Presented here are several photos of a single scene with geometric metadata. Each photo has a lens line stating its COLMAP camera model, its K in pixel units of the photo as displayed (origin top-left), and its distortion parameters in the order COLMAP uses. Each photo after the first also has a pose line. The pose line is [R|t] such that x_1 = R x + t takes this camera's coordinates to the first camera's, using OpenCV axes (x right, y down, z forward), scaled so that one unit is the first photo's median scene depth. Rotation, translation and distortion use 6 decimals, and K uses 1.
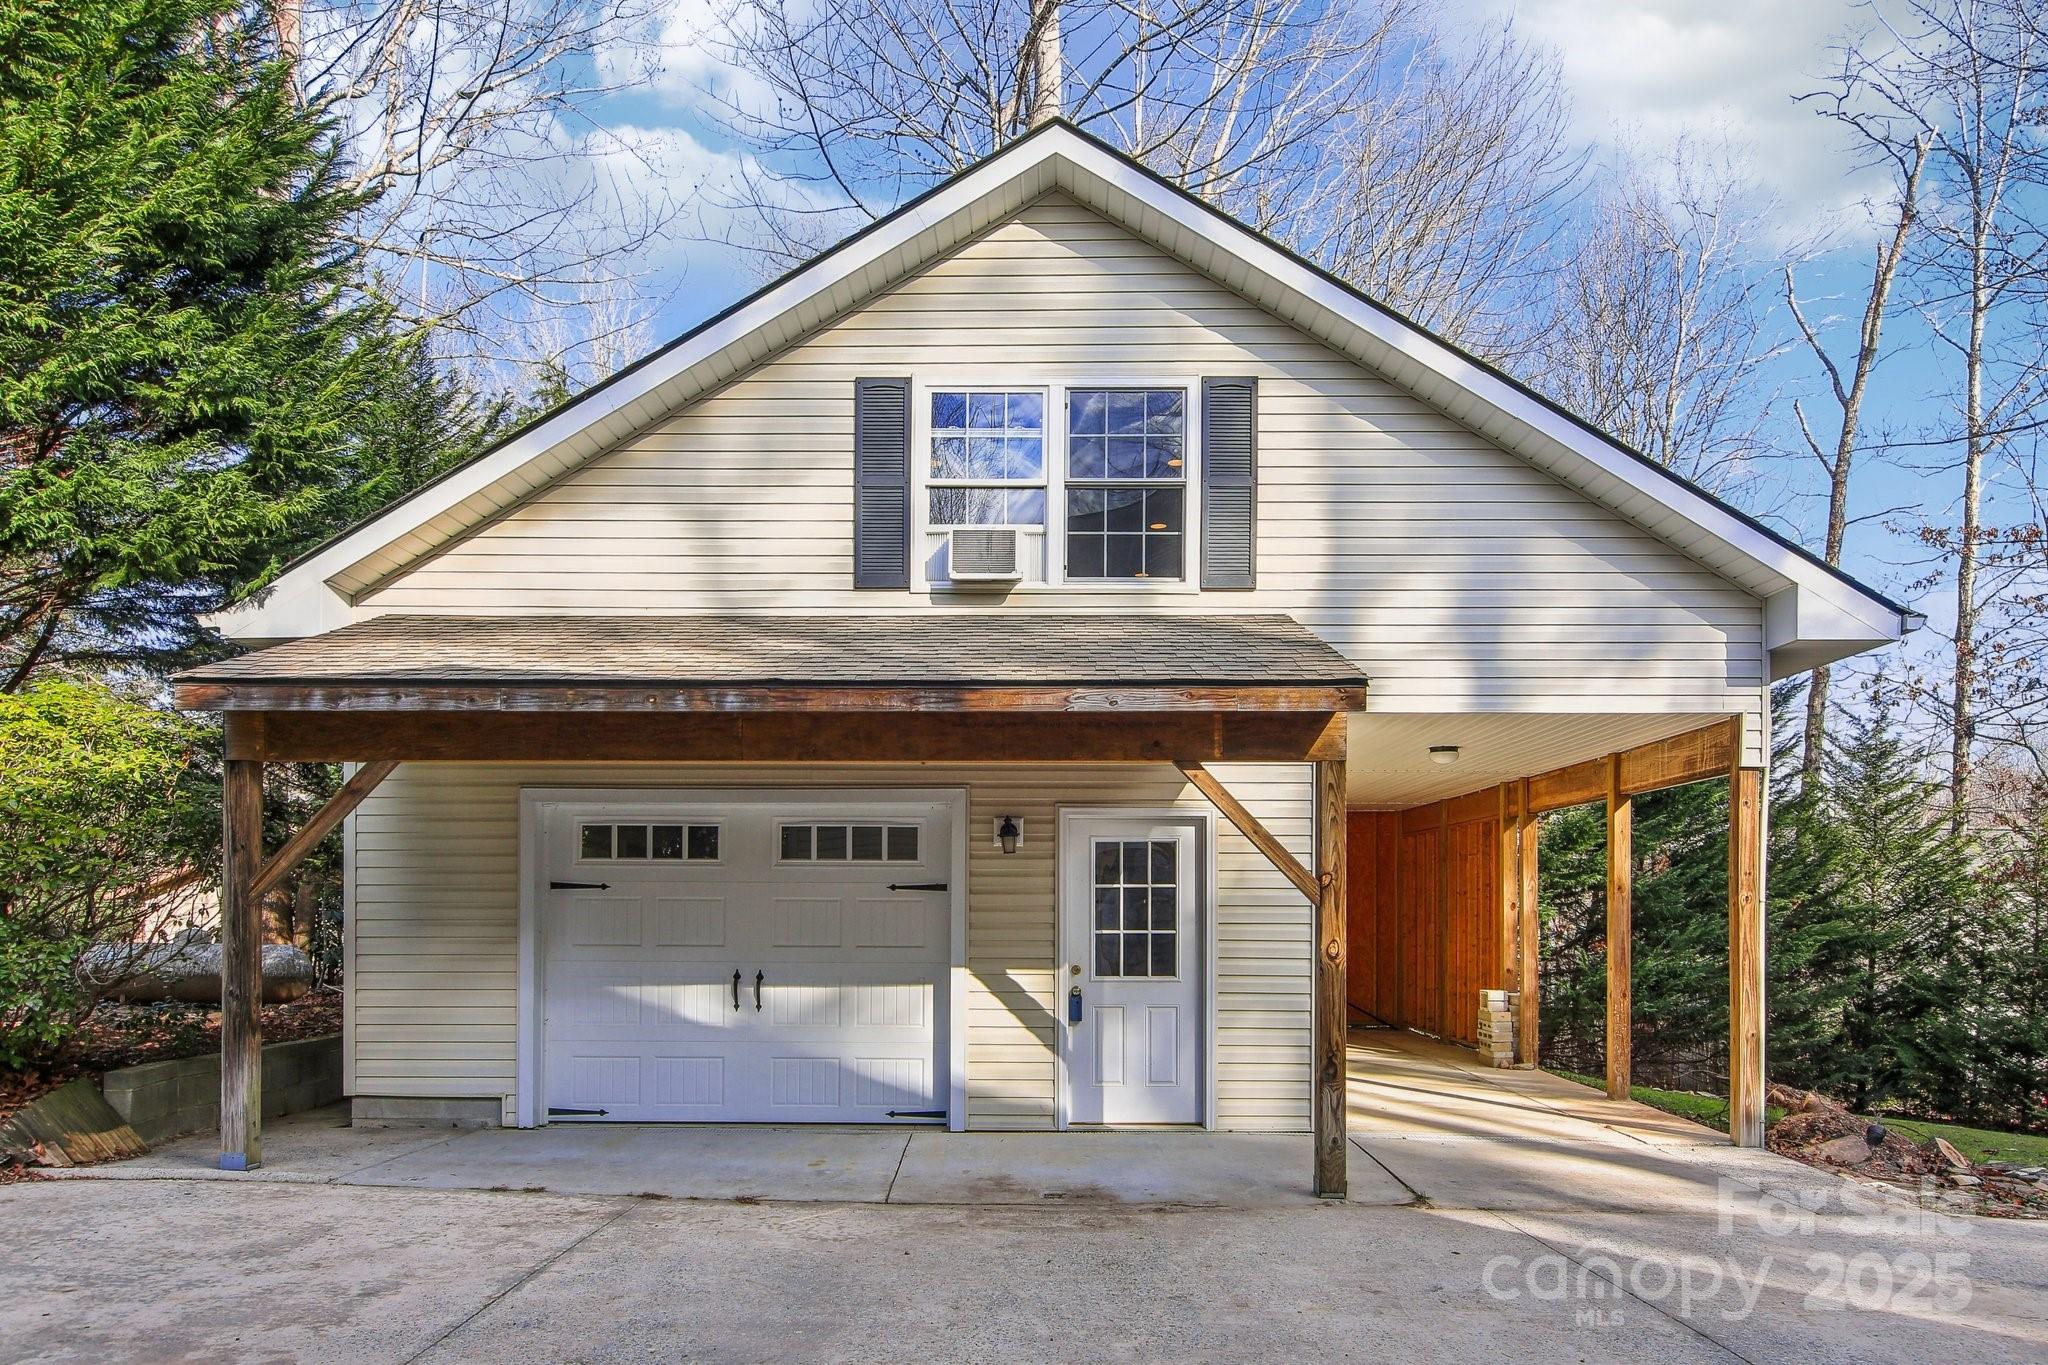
lens RADIAL K [[1335.2, 0, 1023.4], [0, 1335.2, 690.7], [0, 0, 1]] dist [-0.001655, -0.005602]
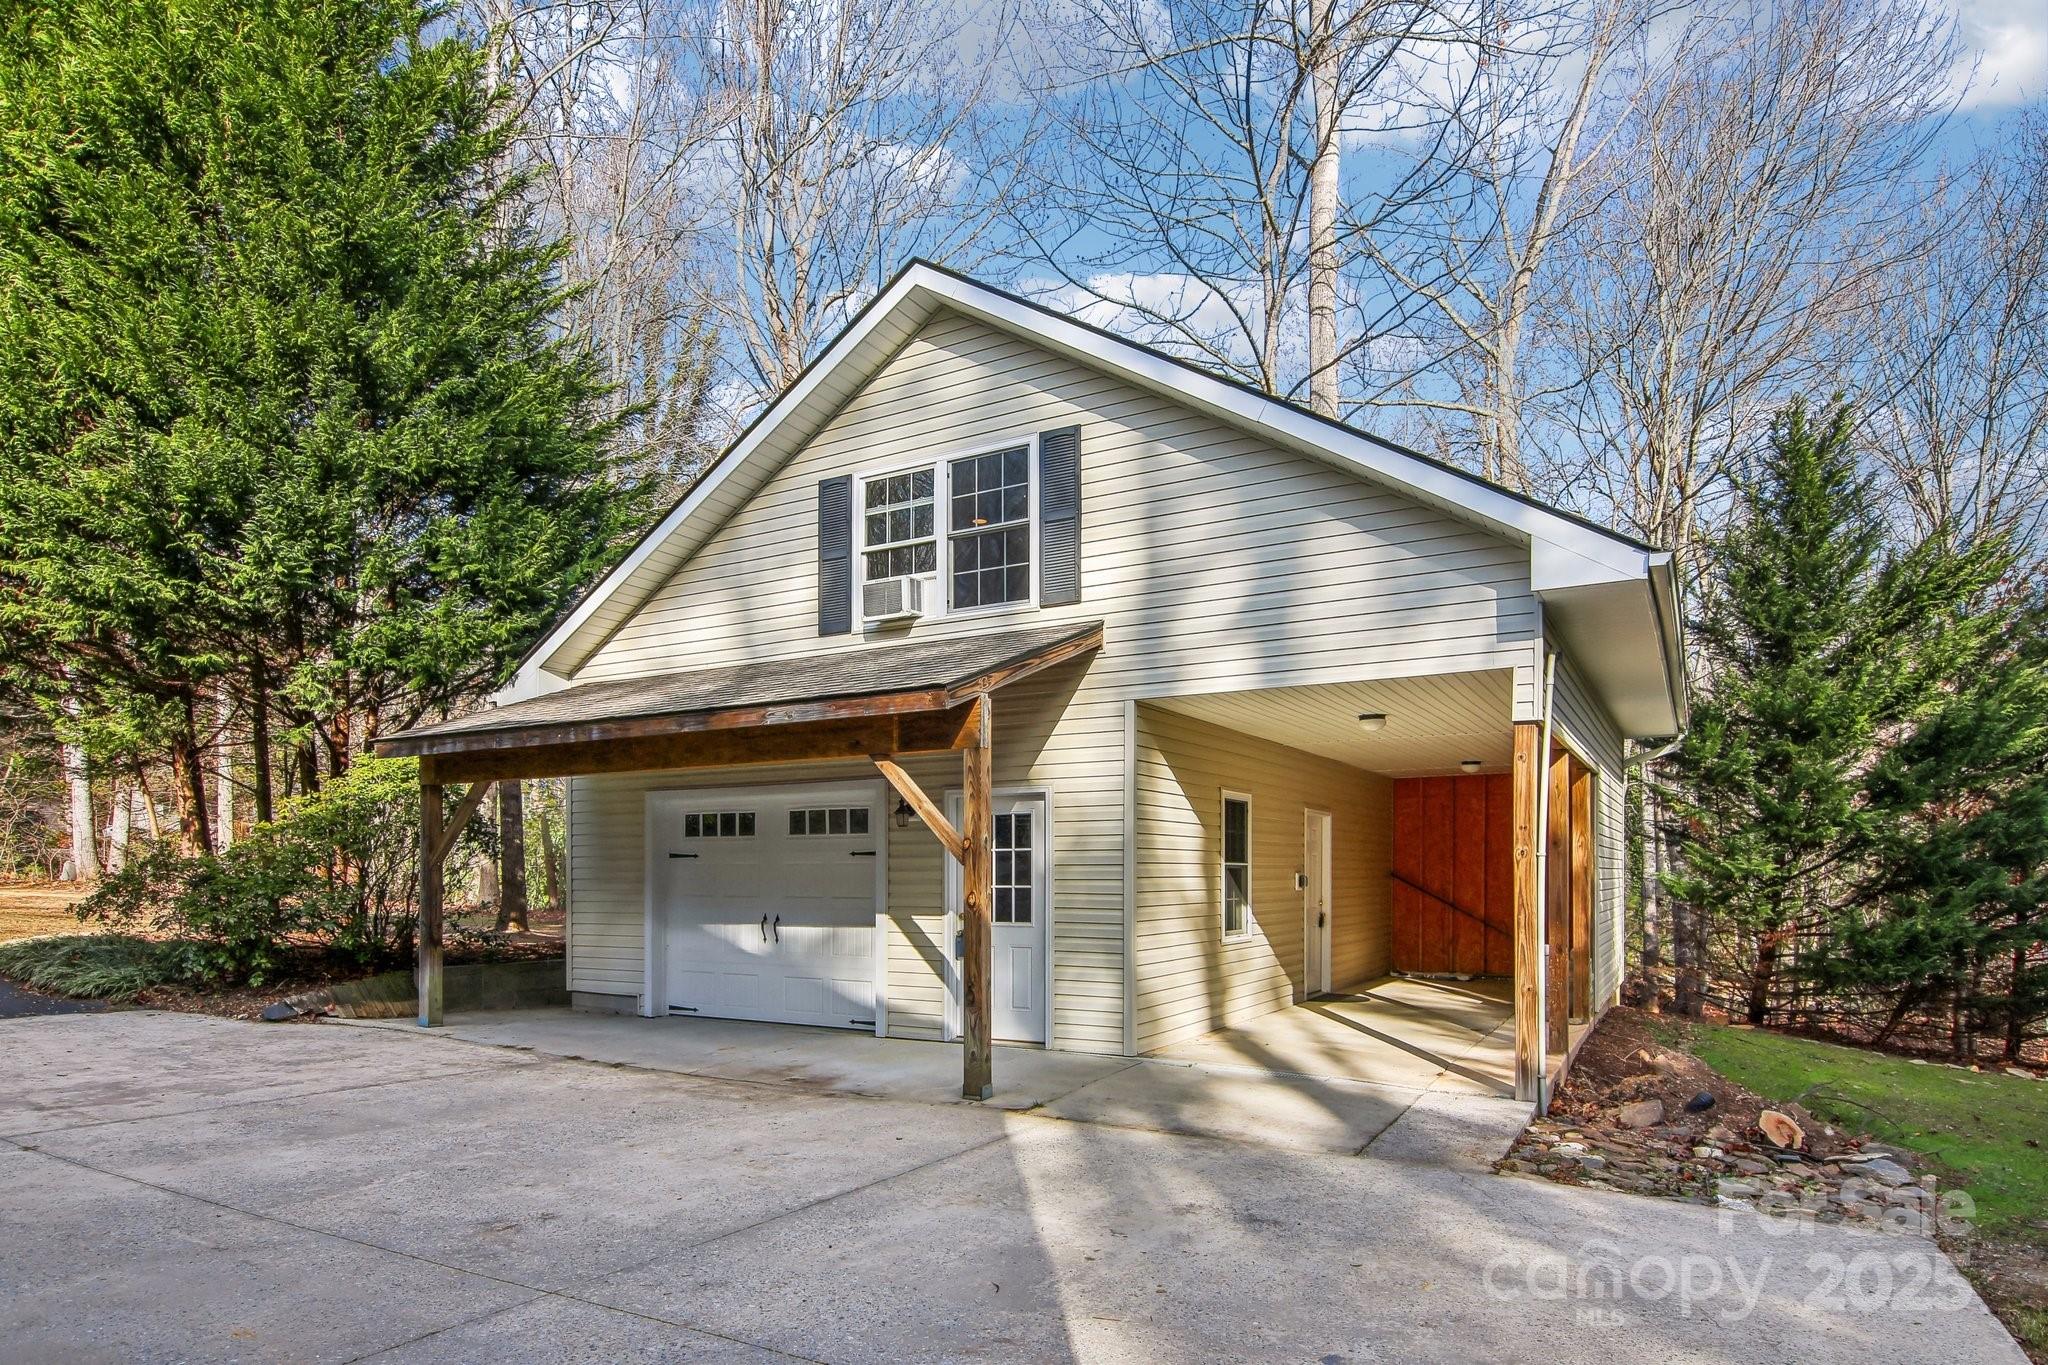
lens RADIAL K [[1140.3, 0, 1024.9], [0, 1140.3, 675.4], [0, 0, 1]] dist [-0.000345, -0.014006]
pose [[0.876131, -0.088659, -0.473850, 0.609682], [0.085133, 0.995949, -0.028937, 0.015759], [0.474496, -0.014987, 0.880130, 0.070782]]
